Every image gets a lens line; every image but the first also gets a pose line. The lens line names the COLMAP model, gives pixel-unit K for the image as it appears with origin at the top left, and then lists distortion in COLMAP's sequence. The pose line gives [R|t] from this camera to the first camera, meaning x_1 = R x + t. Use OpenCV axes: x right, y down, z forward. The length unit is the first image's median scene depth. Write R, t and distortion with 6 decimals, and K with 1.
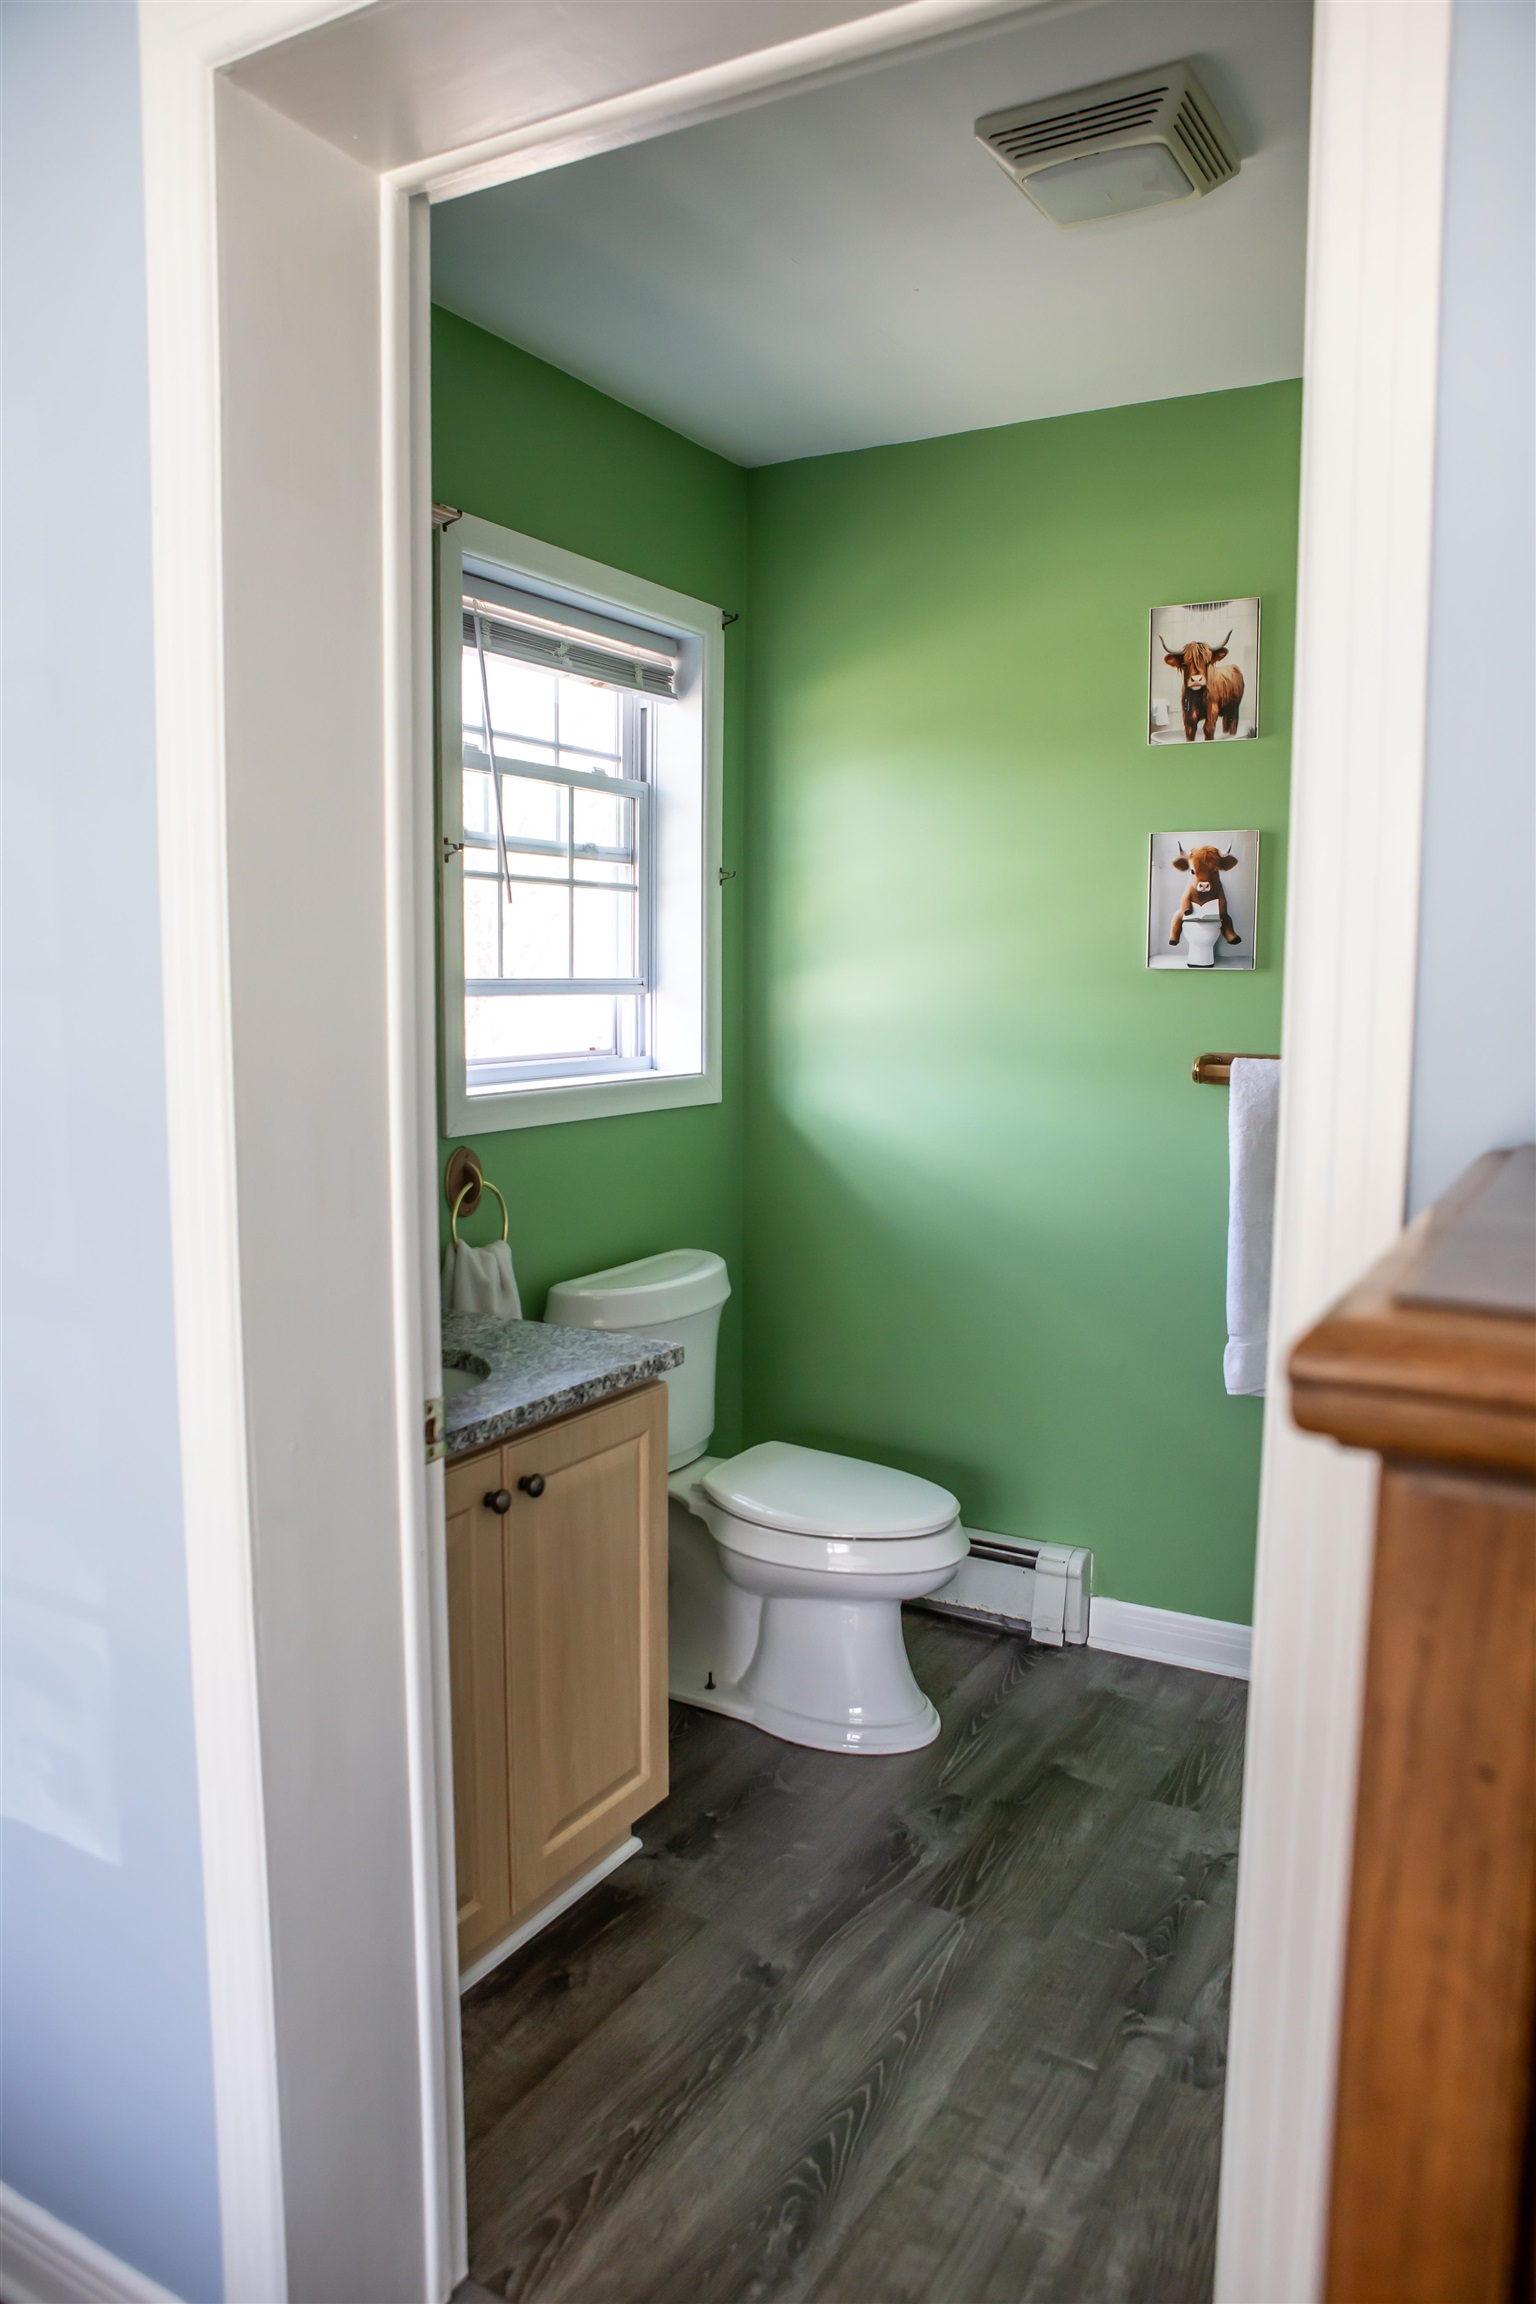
lens RADIAL K [[1580.7, 0, 773.9], [0, 1580.7, 1153.6], [0, 0, 1]] dist [-0.106100, 0.070704]
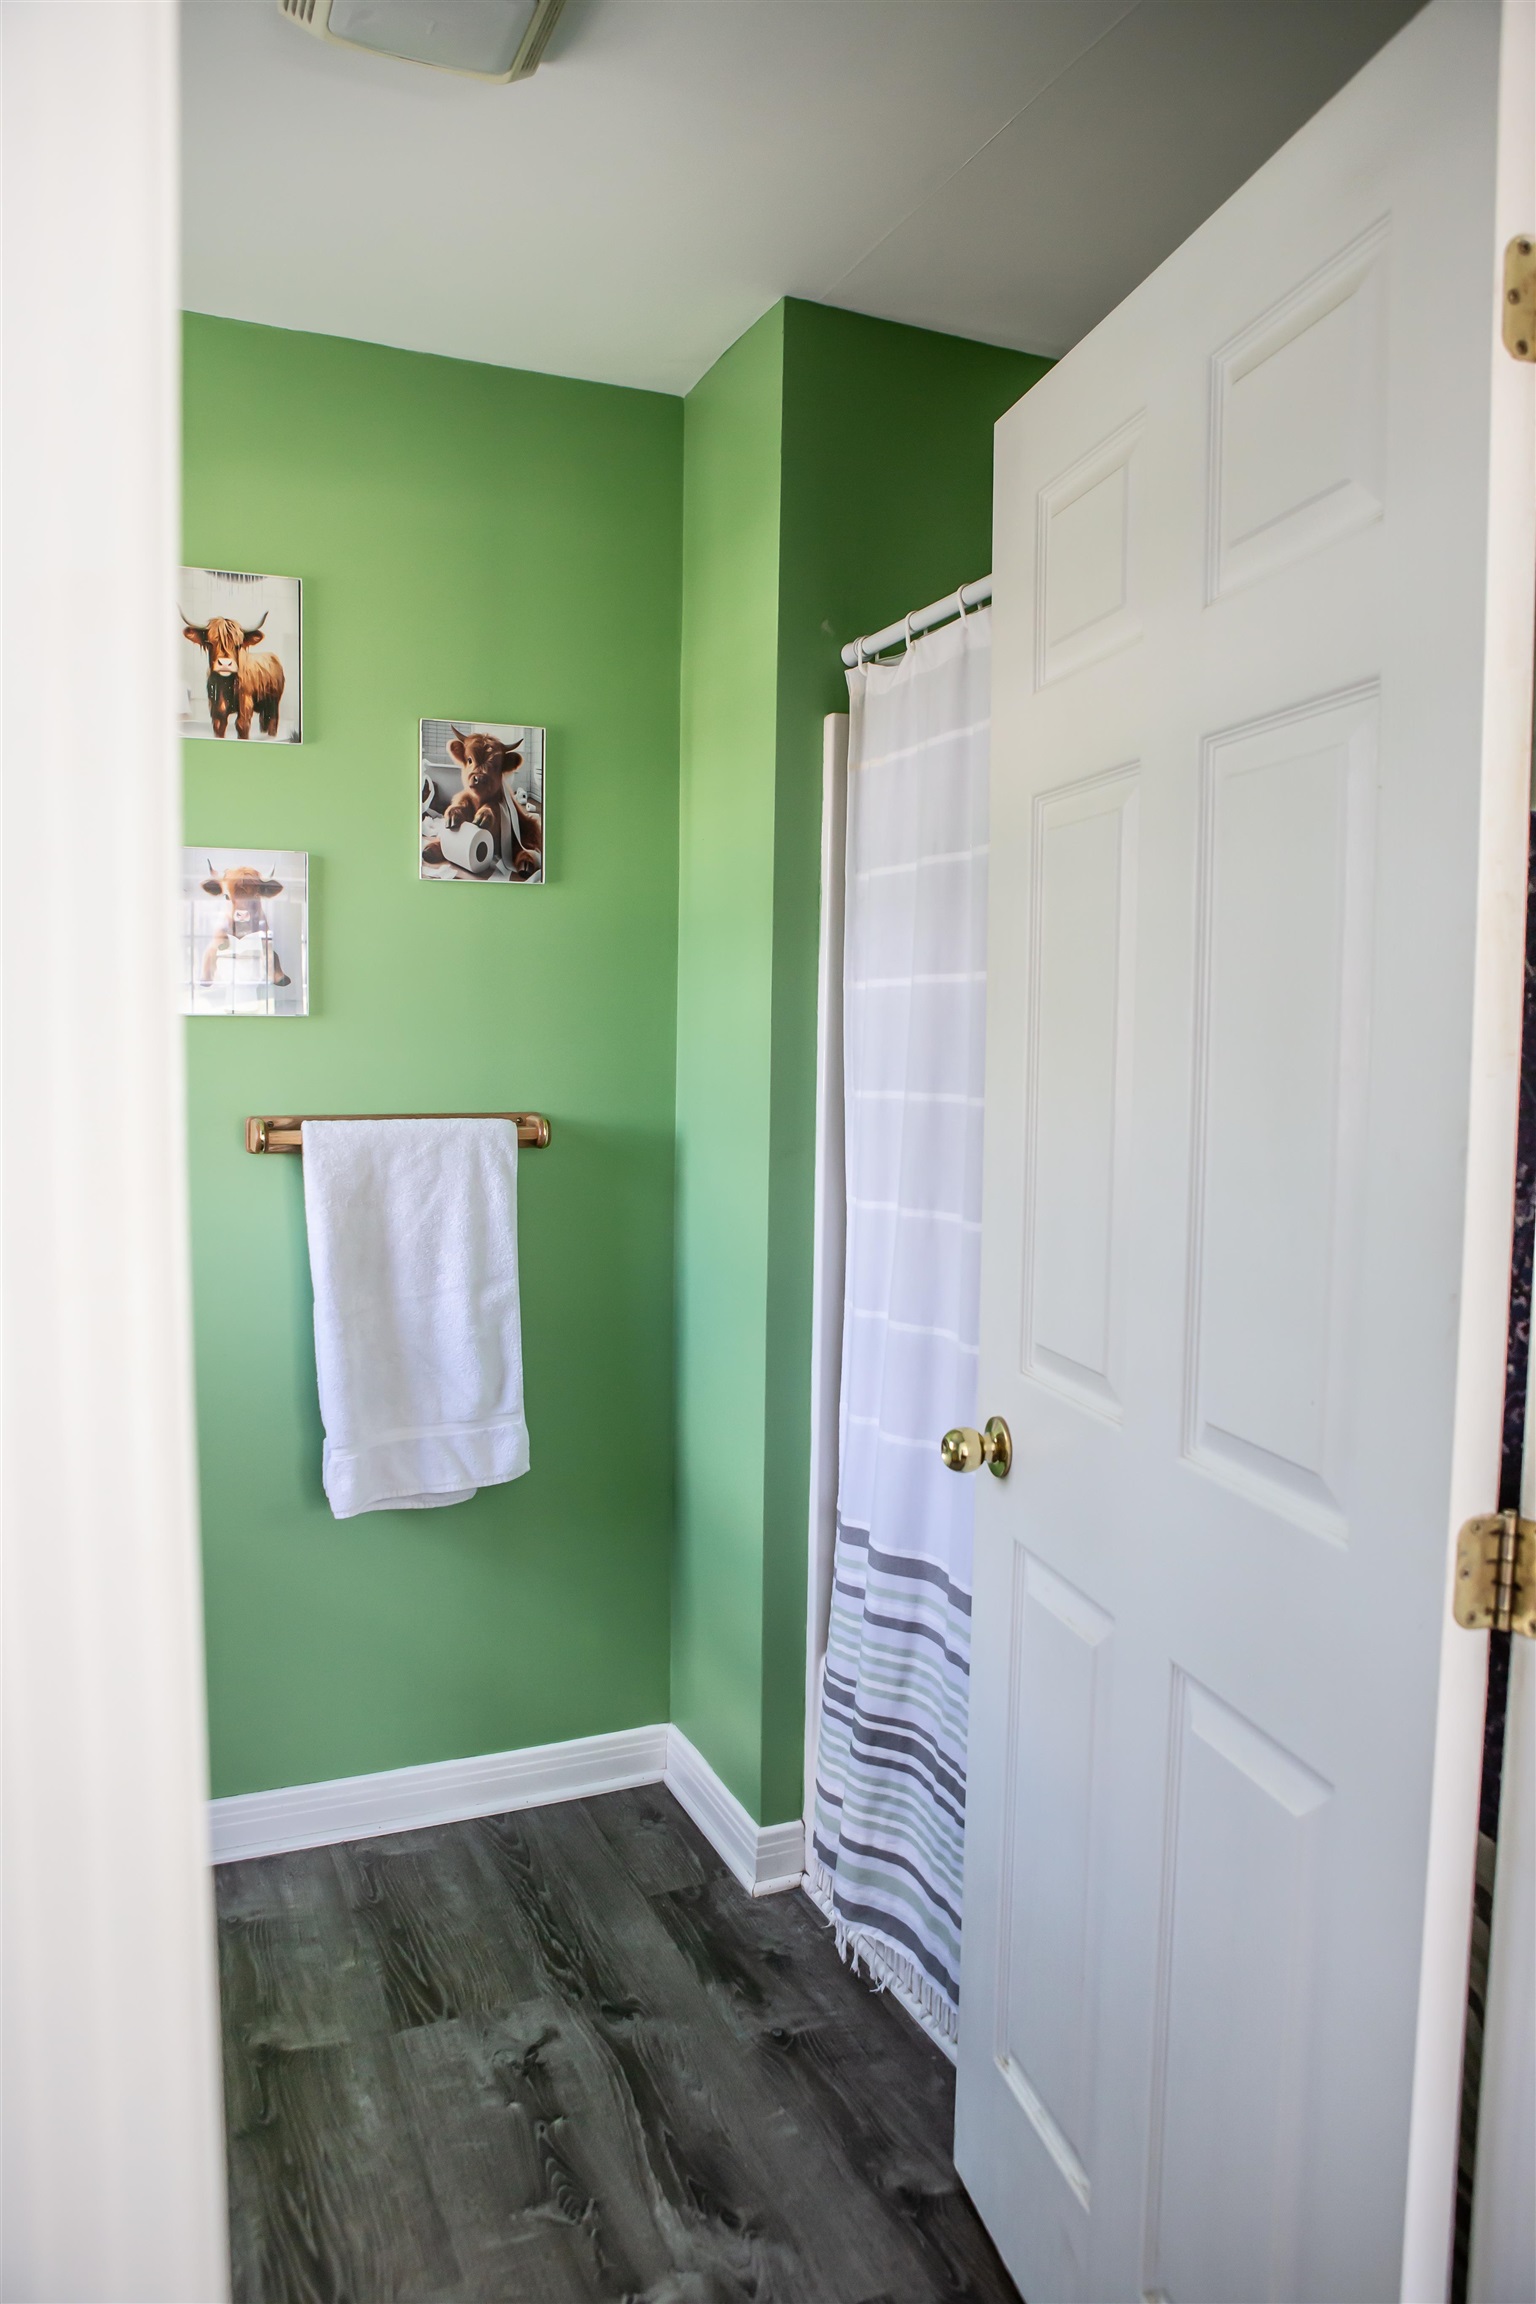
lens RADIAL K [[1580.7, 0, 773.9], [0, 1580.7, 1153.6], [0, 0, 1]] dist [-0.106100, 0.070704]
pose [[0.593869, -0.068295, 0.801658, -0.230331], [0.084306, 0.996188, 0.022414, -0.041531], [-0.800133, 0.054274, 0.597363, 0.297033]]
